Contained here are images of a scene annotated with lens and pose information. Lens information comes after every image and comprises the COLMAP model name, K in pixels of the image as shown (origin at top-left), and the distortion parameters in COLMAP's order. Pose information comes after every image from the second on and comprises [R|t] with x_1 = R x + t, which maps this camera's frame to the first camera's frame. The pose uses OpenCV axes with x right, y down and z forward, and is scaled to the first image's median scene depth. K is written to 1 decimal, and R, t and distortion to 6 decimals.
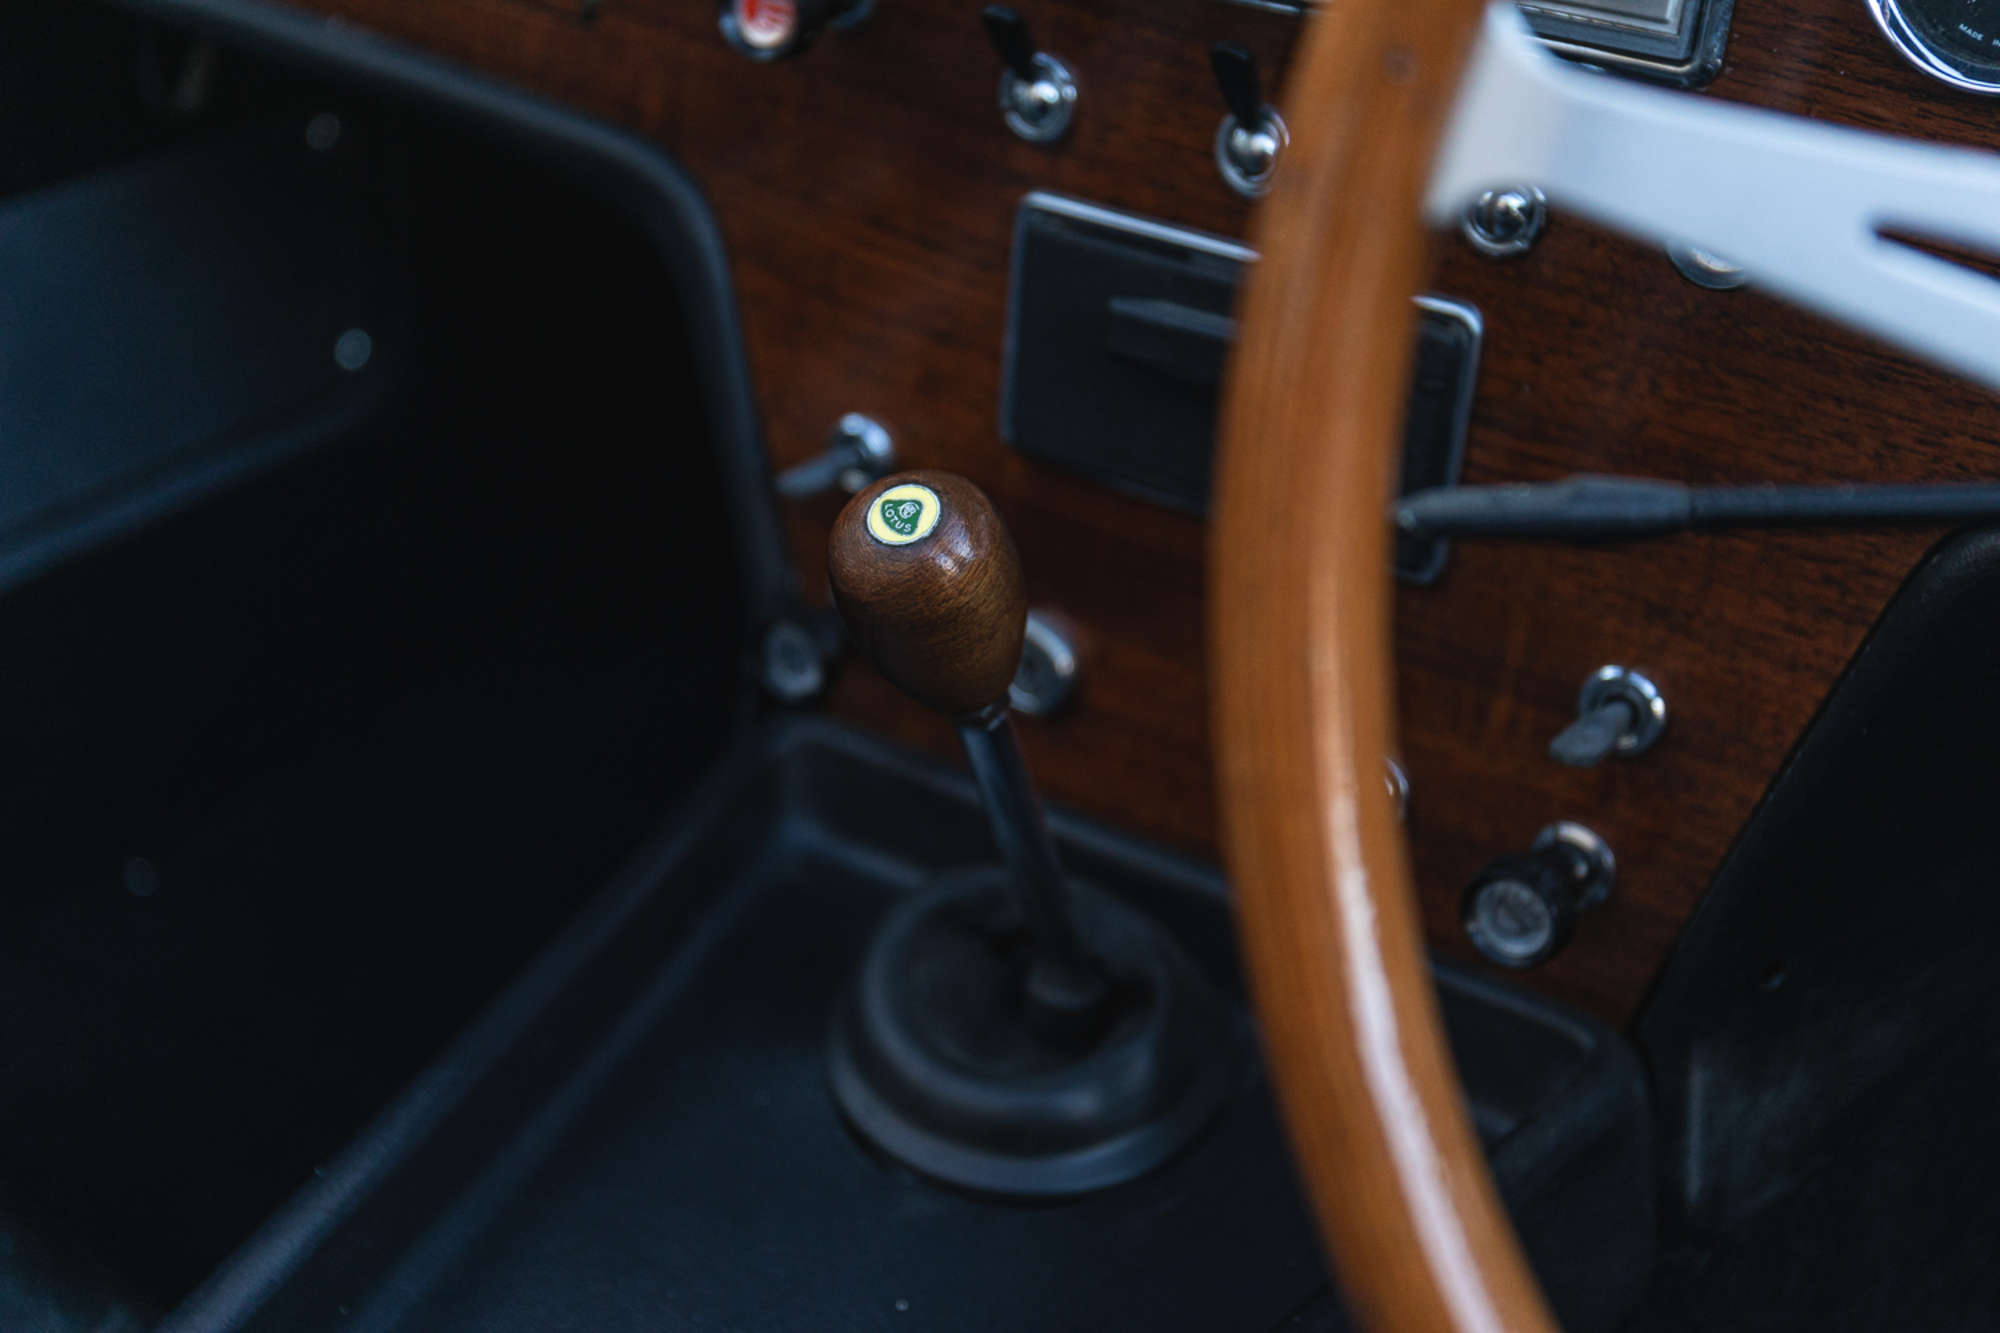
lens RADIAL K [[2364.6, 0, 1000.0], [0, 2364.6, 666.5], [0, 0, 1]] dist [-0.009632, -0.013448]
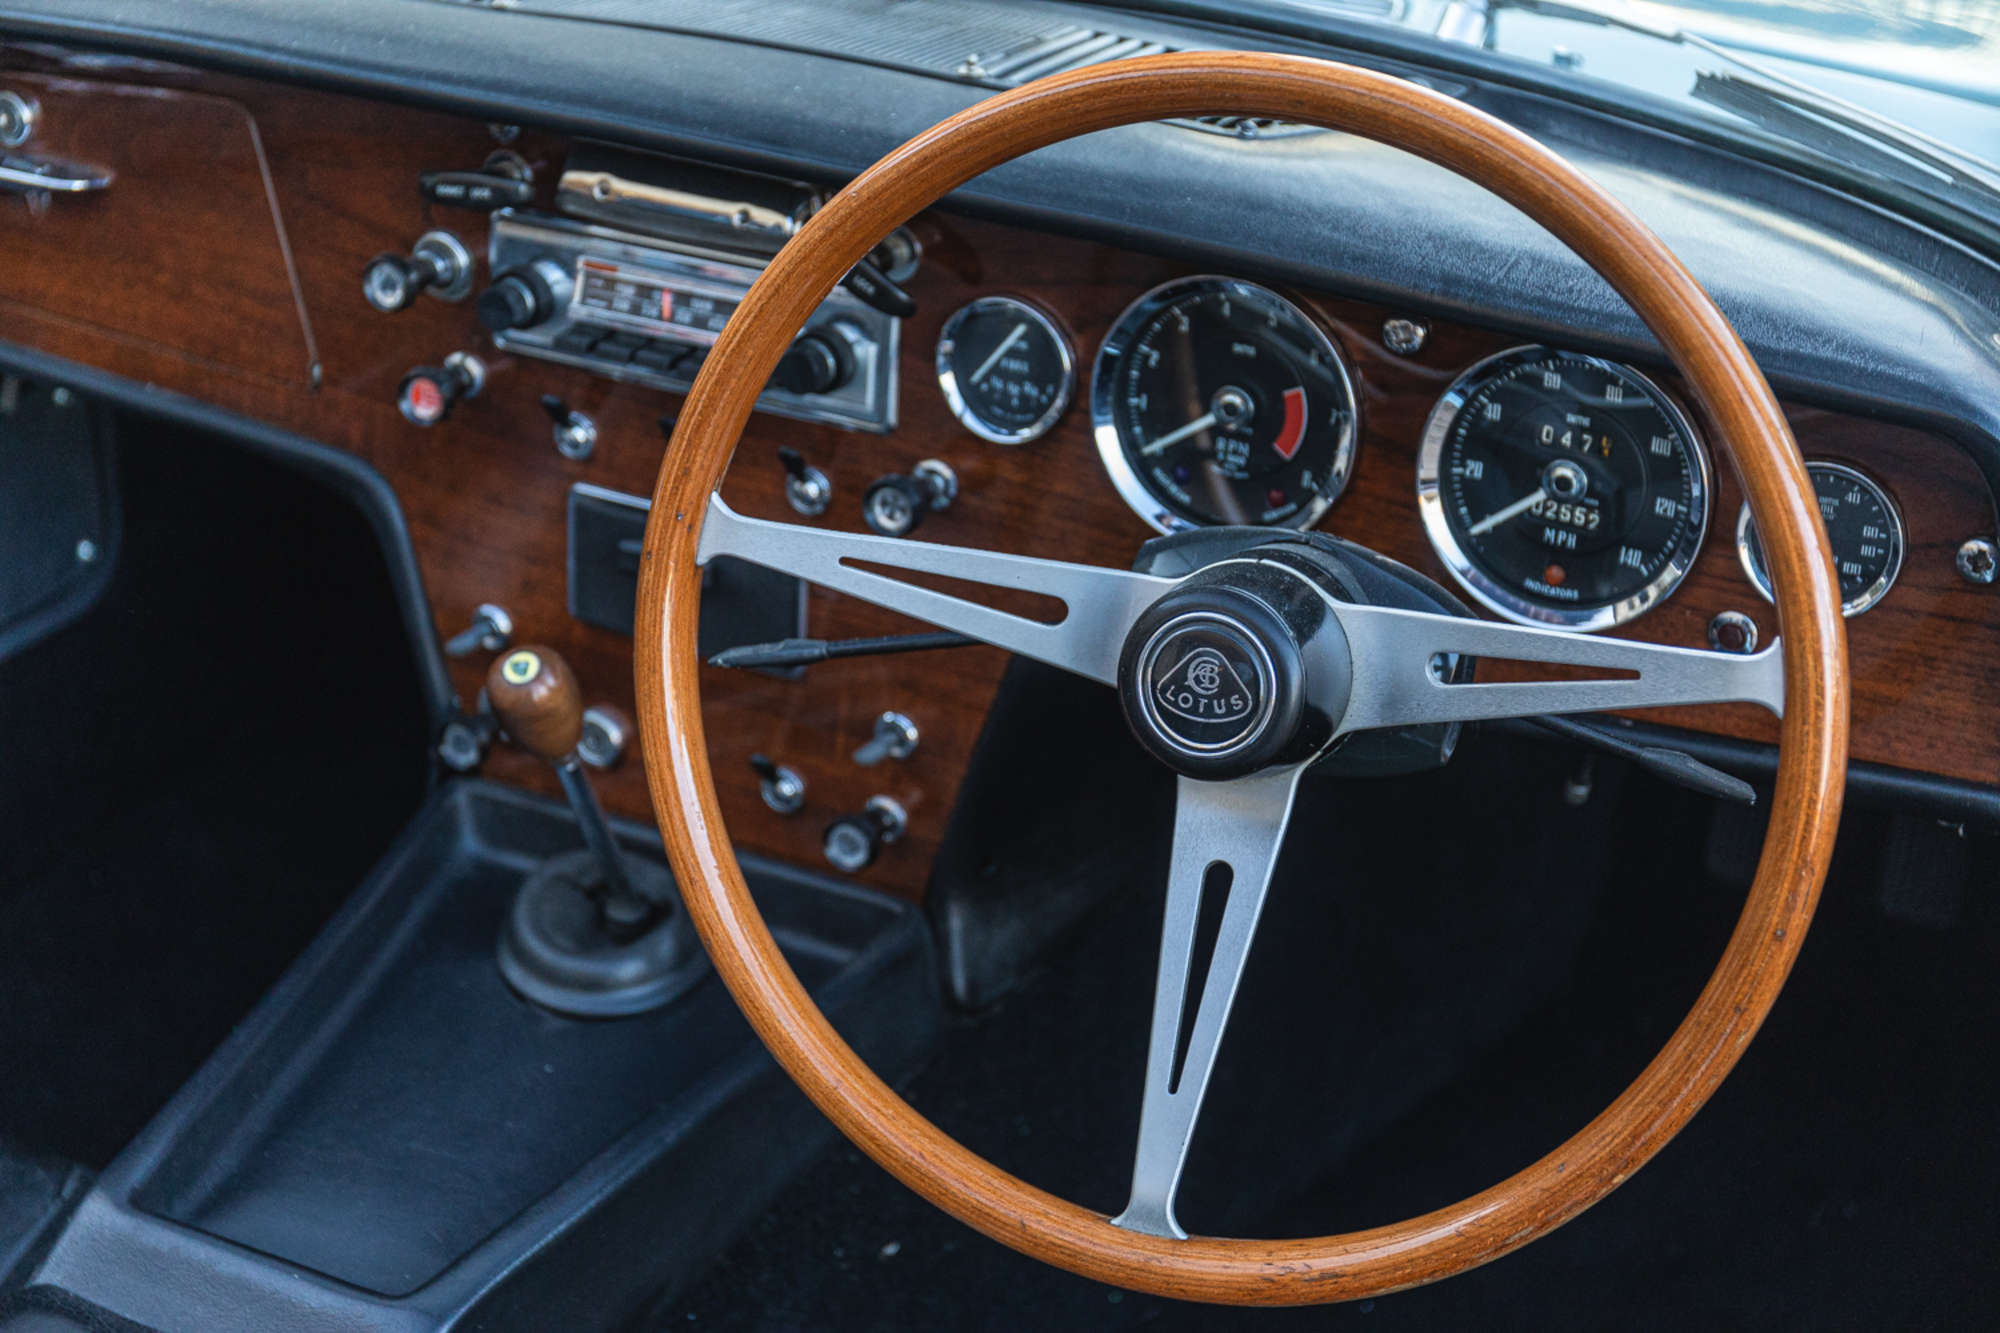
lens RADIAL K [[2977.3, 0, 1001.8], [0, 2977.3, 665.0], [0, 0, 1]] dist [-0.040631, -0.054909]
pose [[0.989314, -0.074248, 0.125481, 0.041273], [0.078501, 0.996484, -0.029287, 0.036682], [-0.122865, 0.038824, 0.991664, -1.371652]]
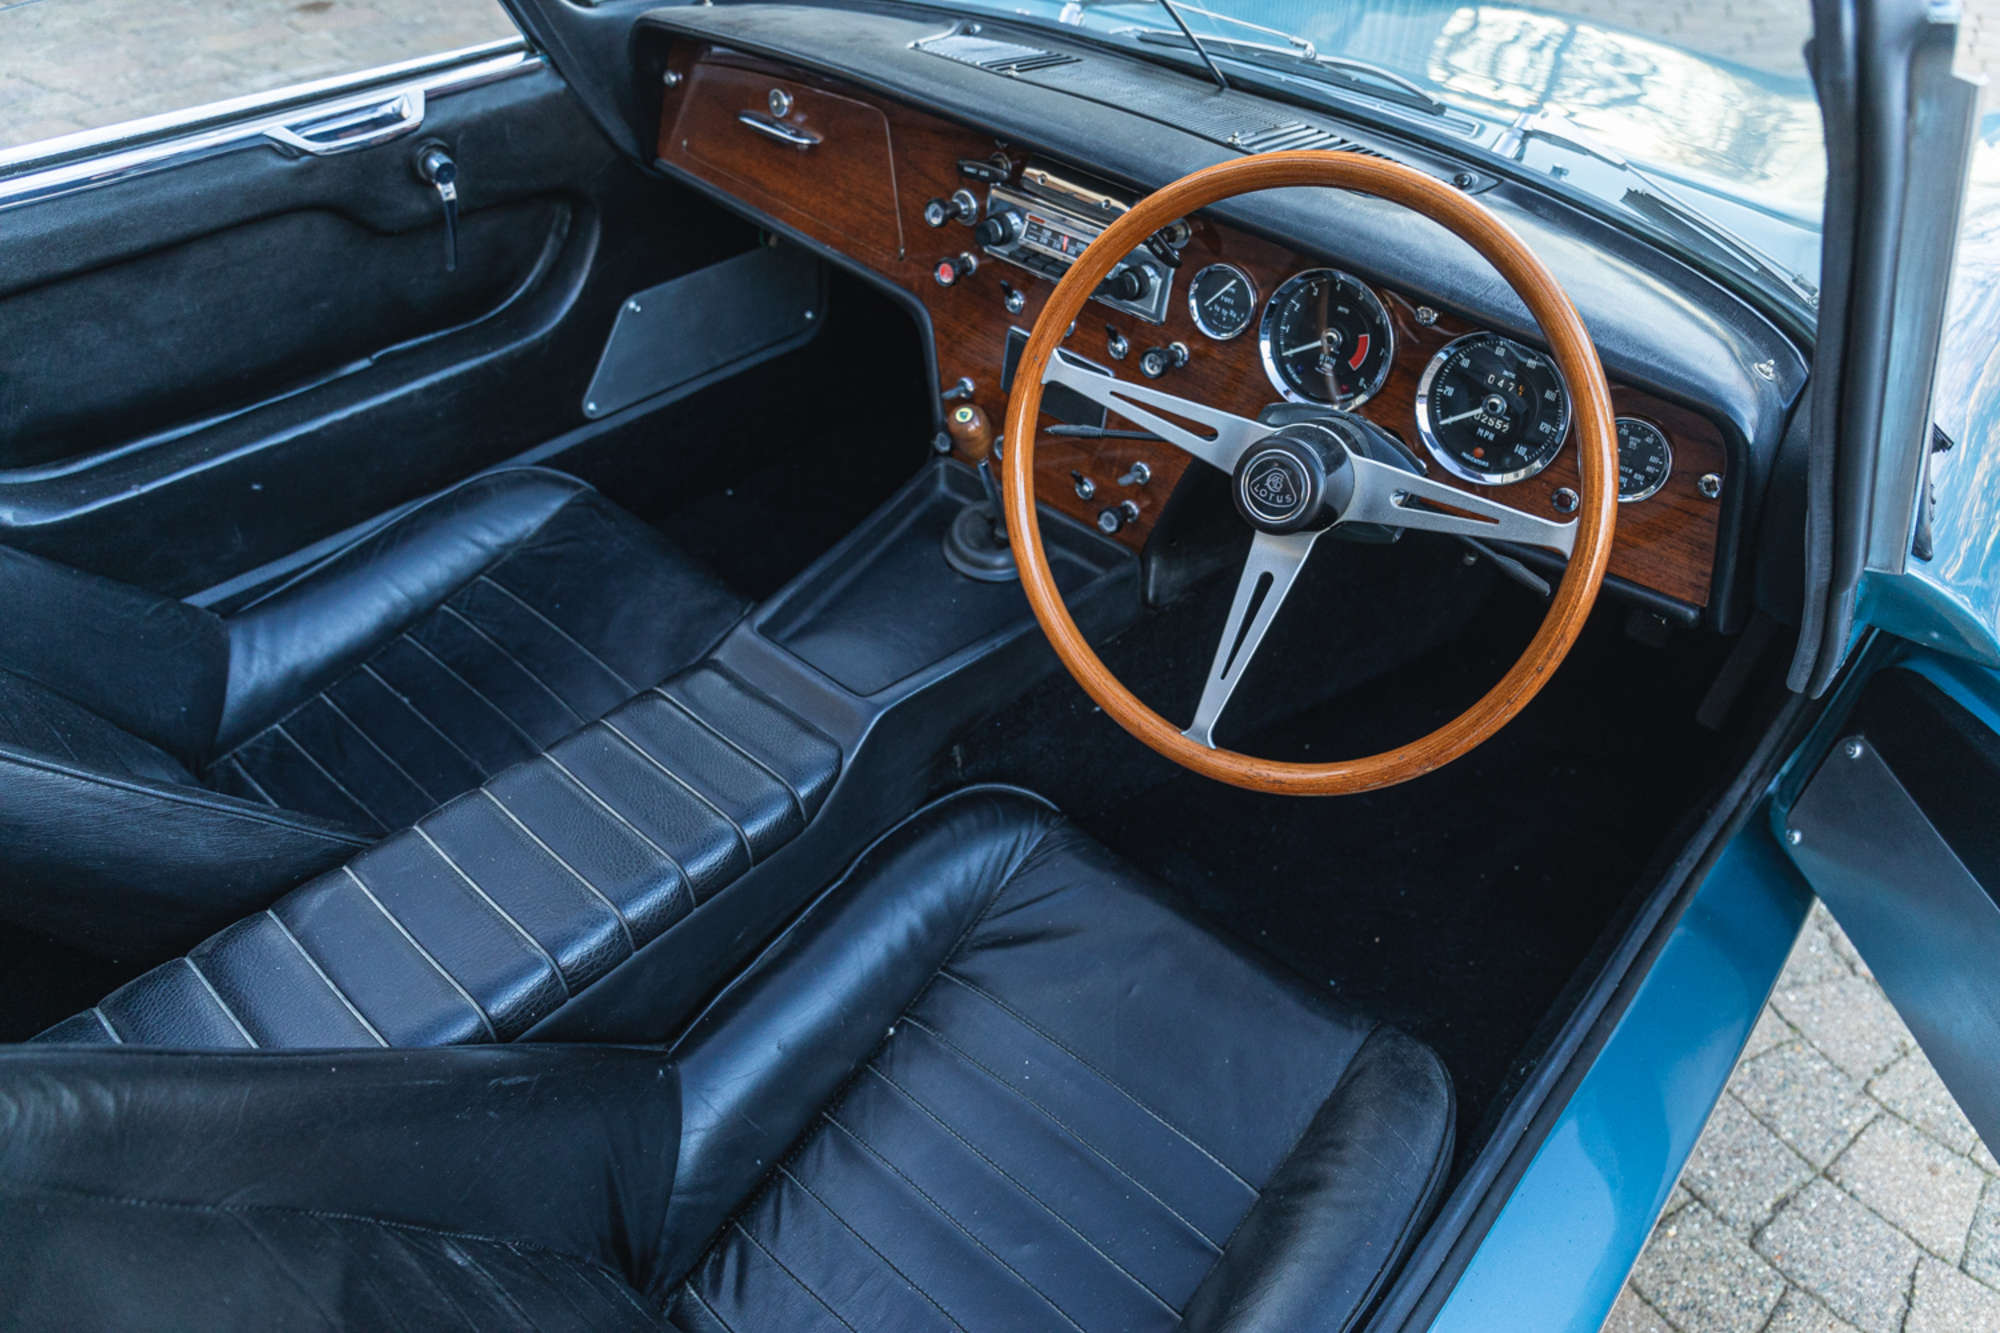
lens RADIAL K [[1299.4, 0, 1000.0], [0, 1299.4, 666.5], [0, 0, 1]] dist [0.007907, 0.001153]
pose [[0.994265, 0.091576, -0.055230, 0.164521], [-0.080180, 0.980090, 0.181647, -0.039427], [0.070765, -0.176177, 0.981812, -1.197745]]
